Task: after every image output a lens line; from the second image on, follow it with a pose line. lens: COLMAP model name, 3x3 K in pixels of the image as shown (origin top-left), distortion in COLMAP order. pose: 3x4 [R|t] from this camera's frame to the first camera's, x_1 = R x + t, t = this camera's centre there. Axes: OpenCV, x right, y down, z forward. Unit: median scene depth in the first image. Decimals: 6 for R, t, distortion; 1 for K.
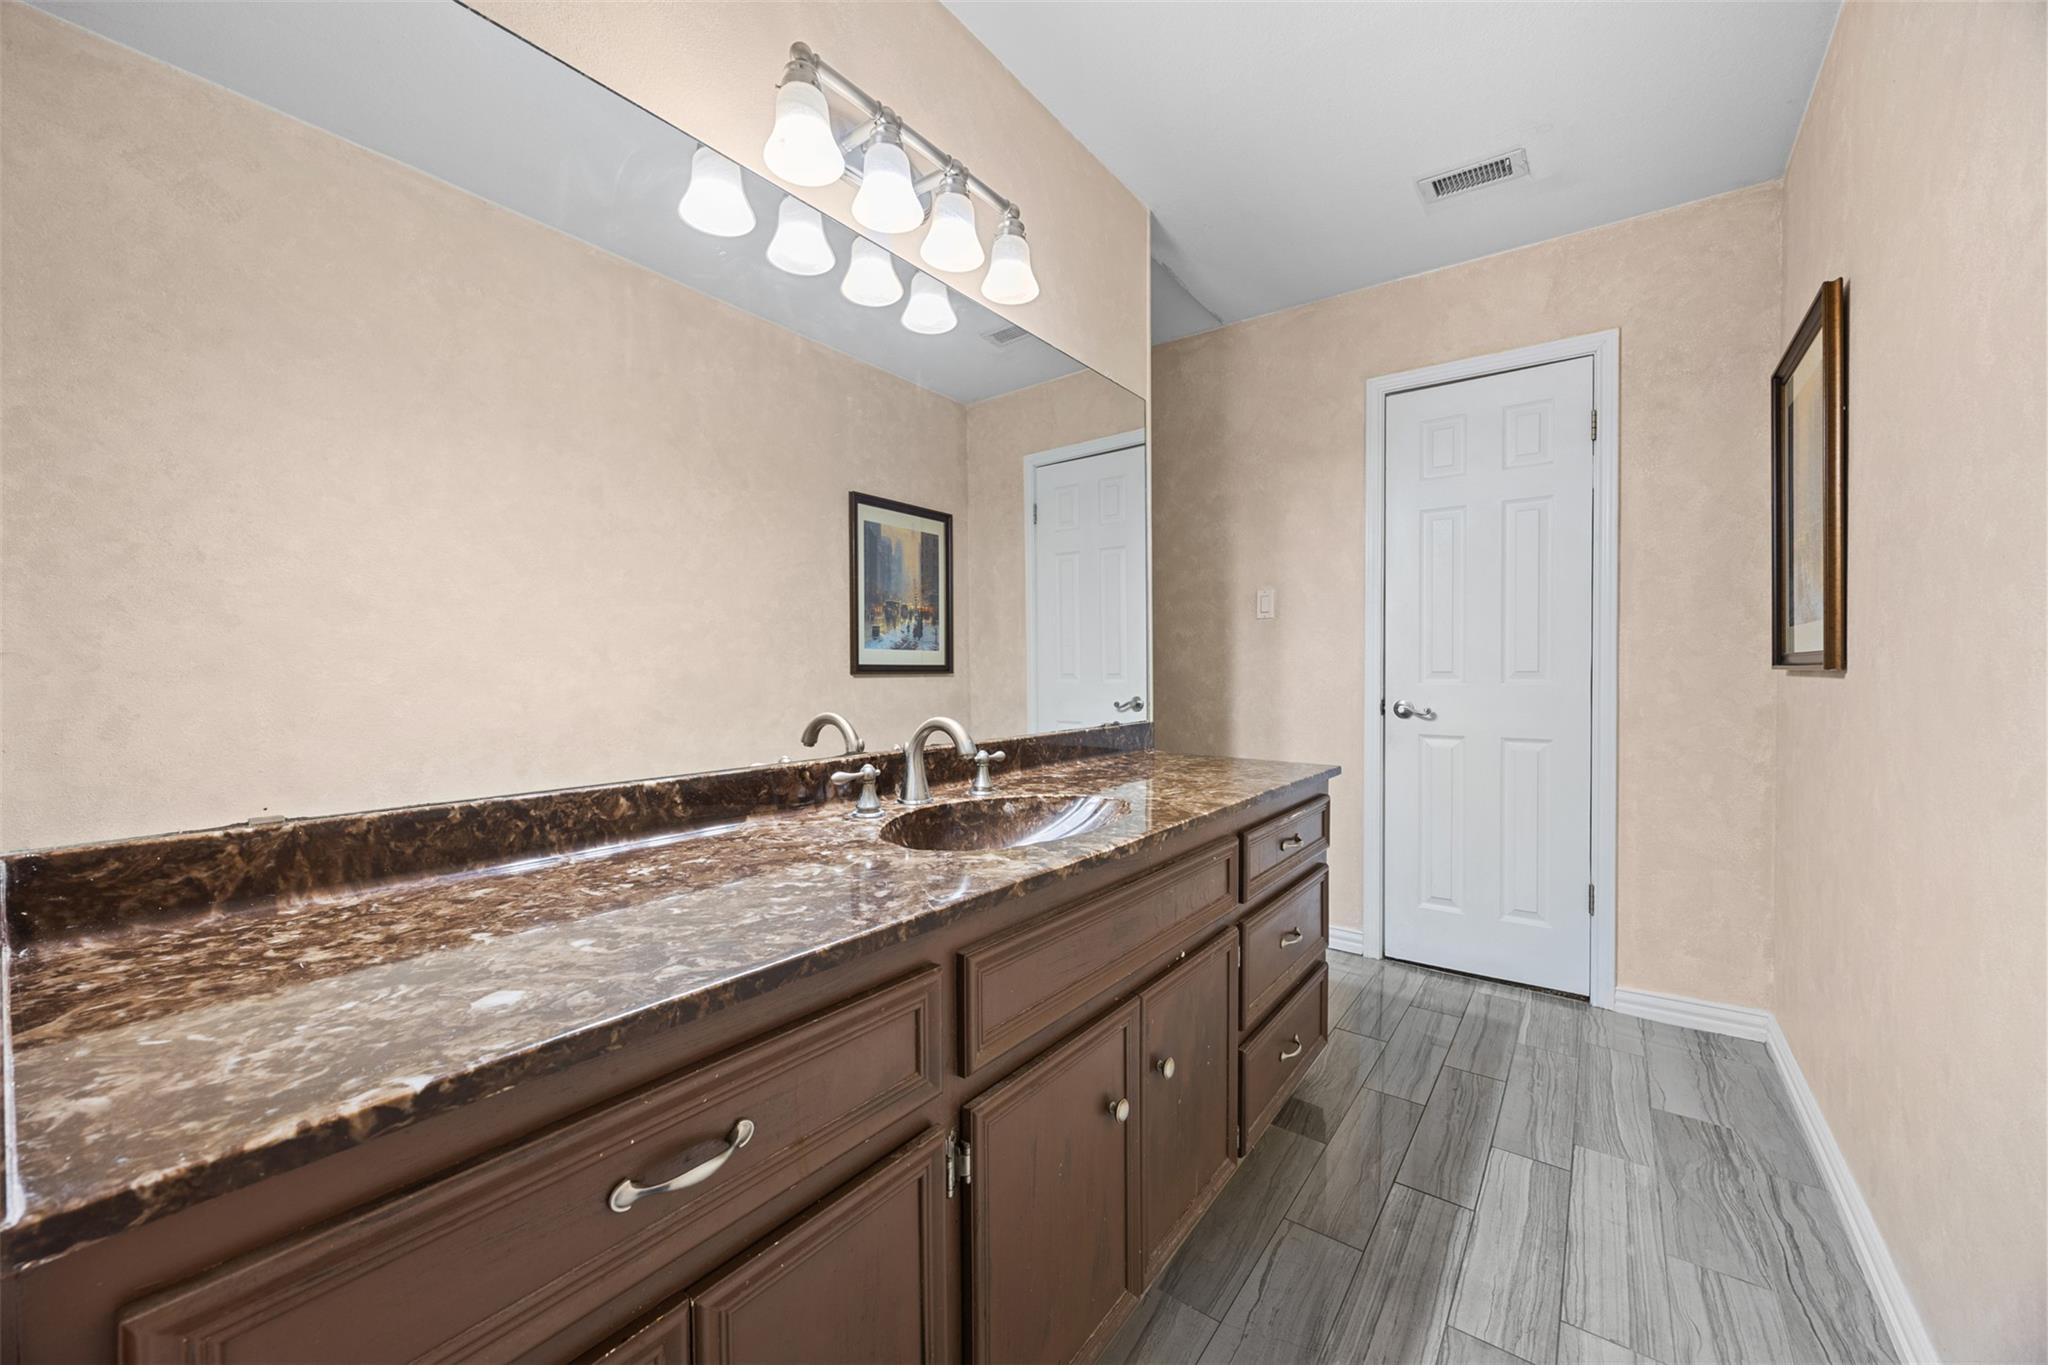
lens RADIAL K [[787.4, 0, 1022.0], [0, 787.4, 671.1], [0, 0, 1]] dist [0.001491, -0.000004]
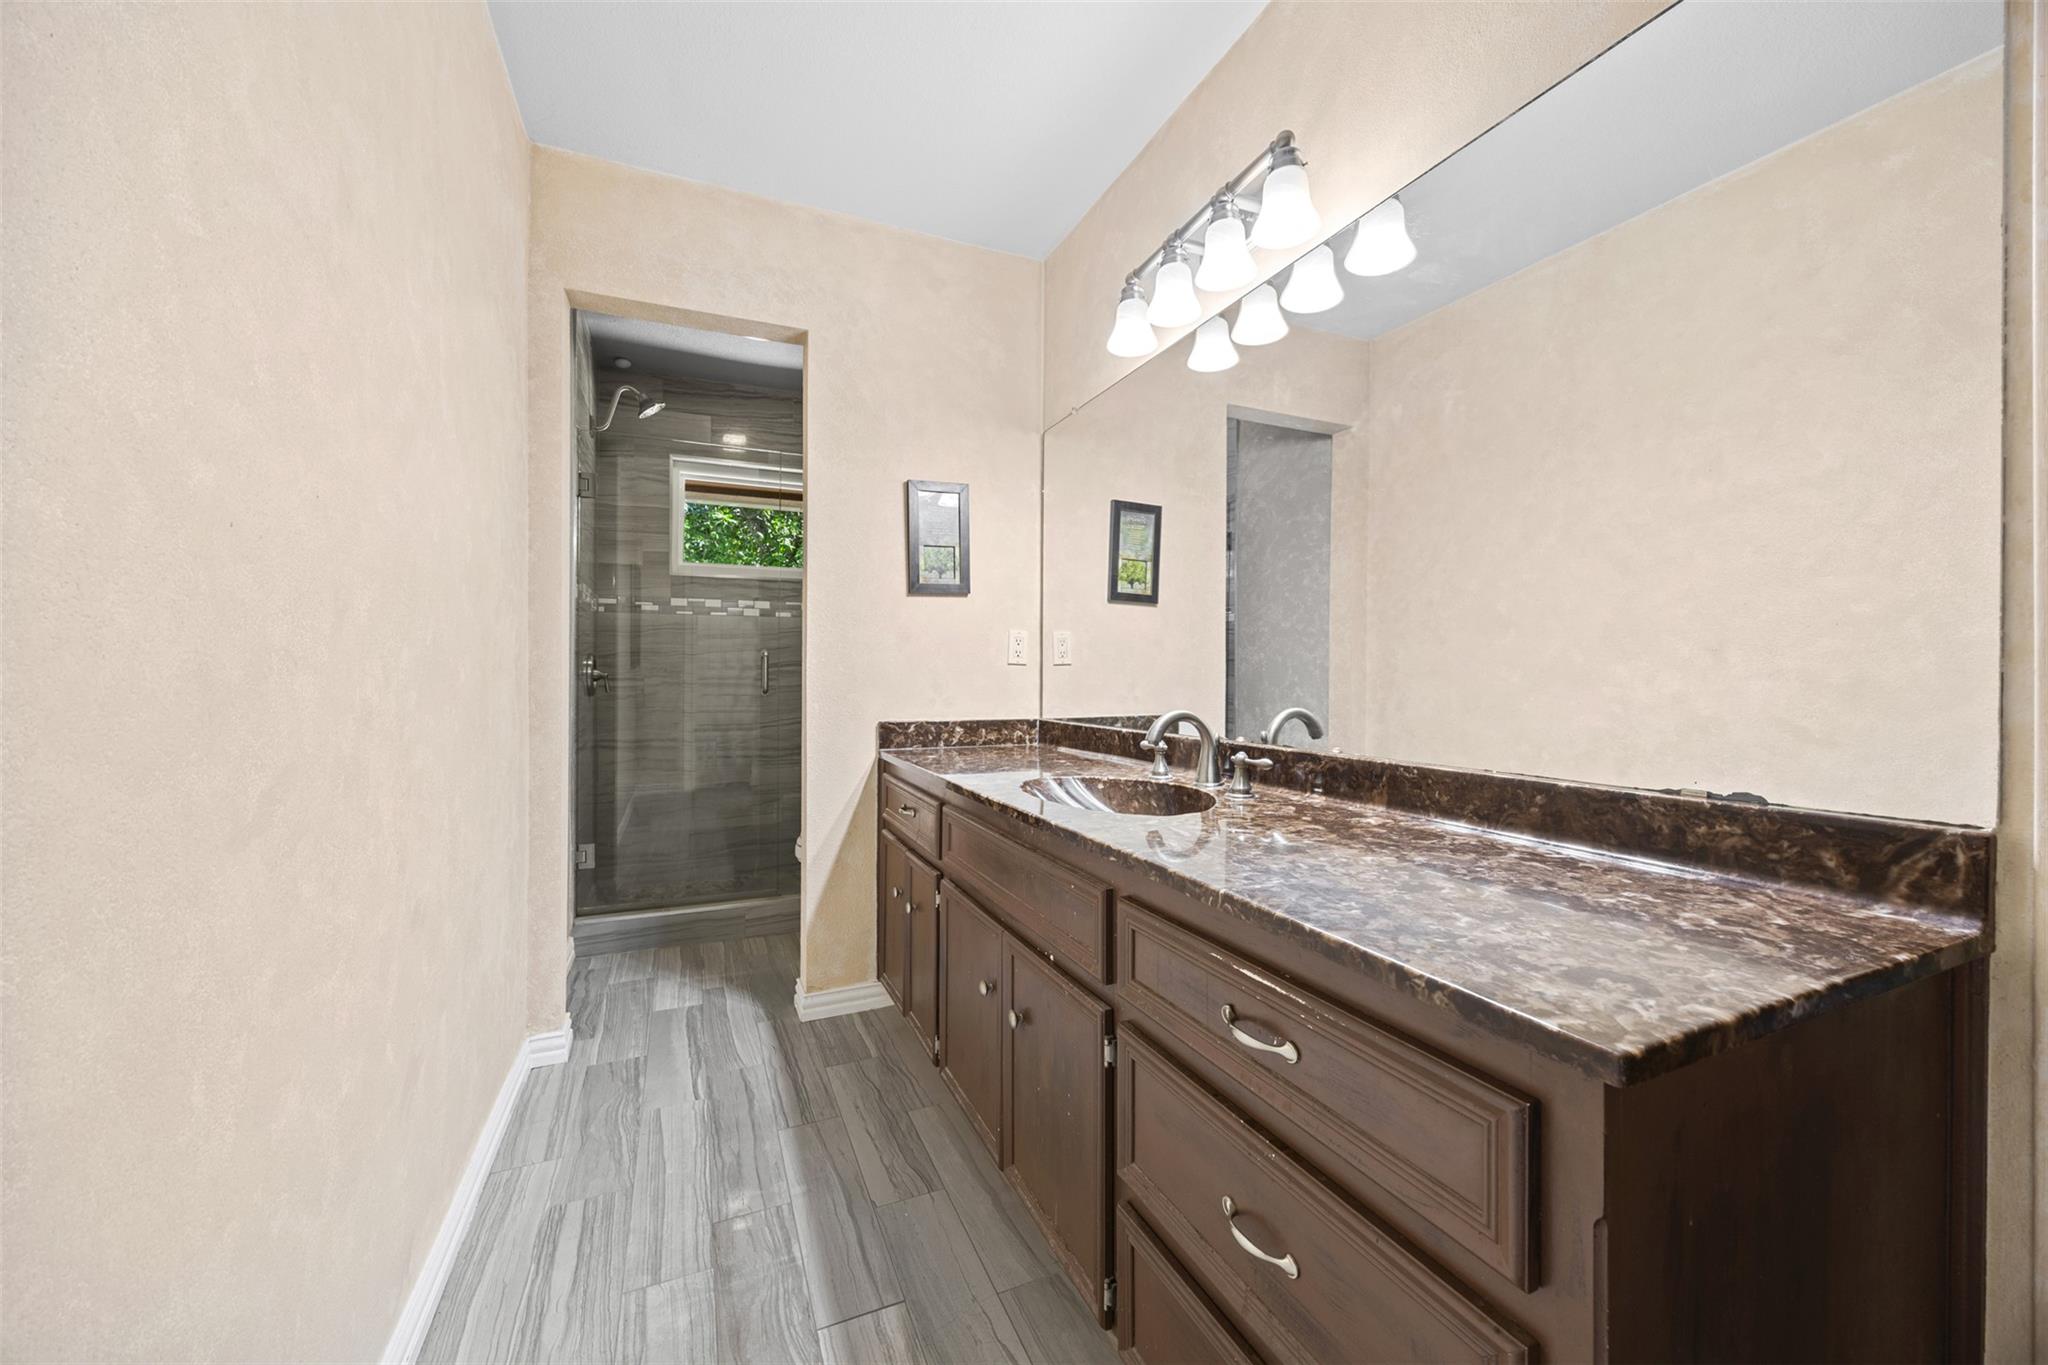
lens RADIAL K [[787.4, 0, 1025.4], [0, 787.4, 680.8], [0, 0, 1]] dist [0.001491, -0.000004]
pose [[-0.502742, 0.004493, -0.864425, 0.944510], [-0.004279, 0.999961, 0.007686, 0.007864], [0.864426, 0.007564, -0.502703, 1.295548]]
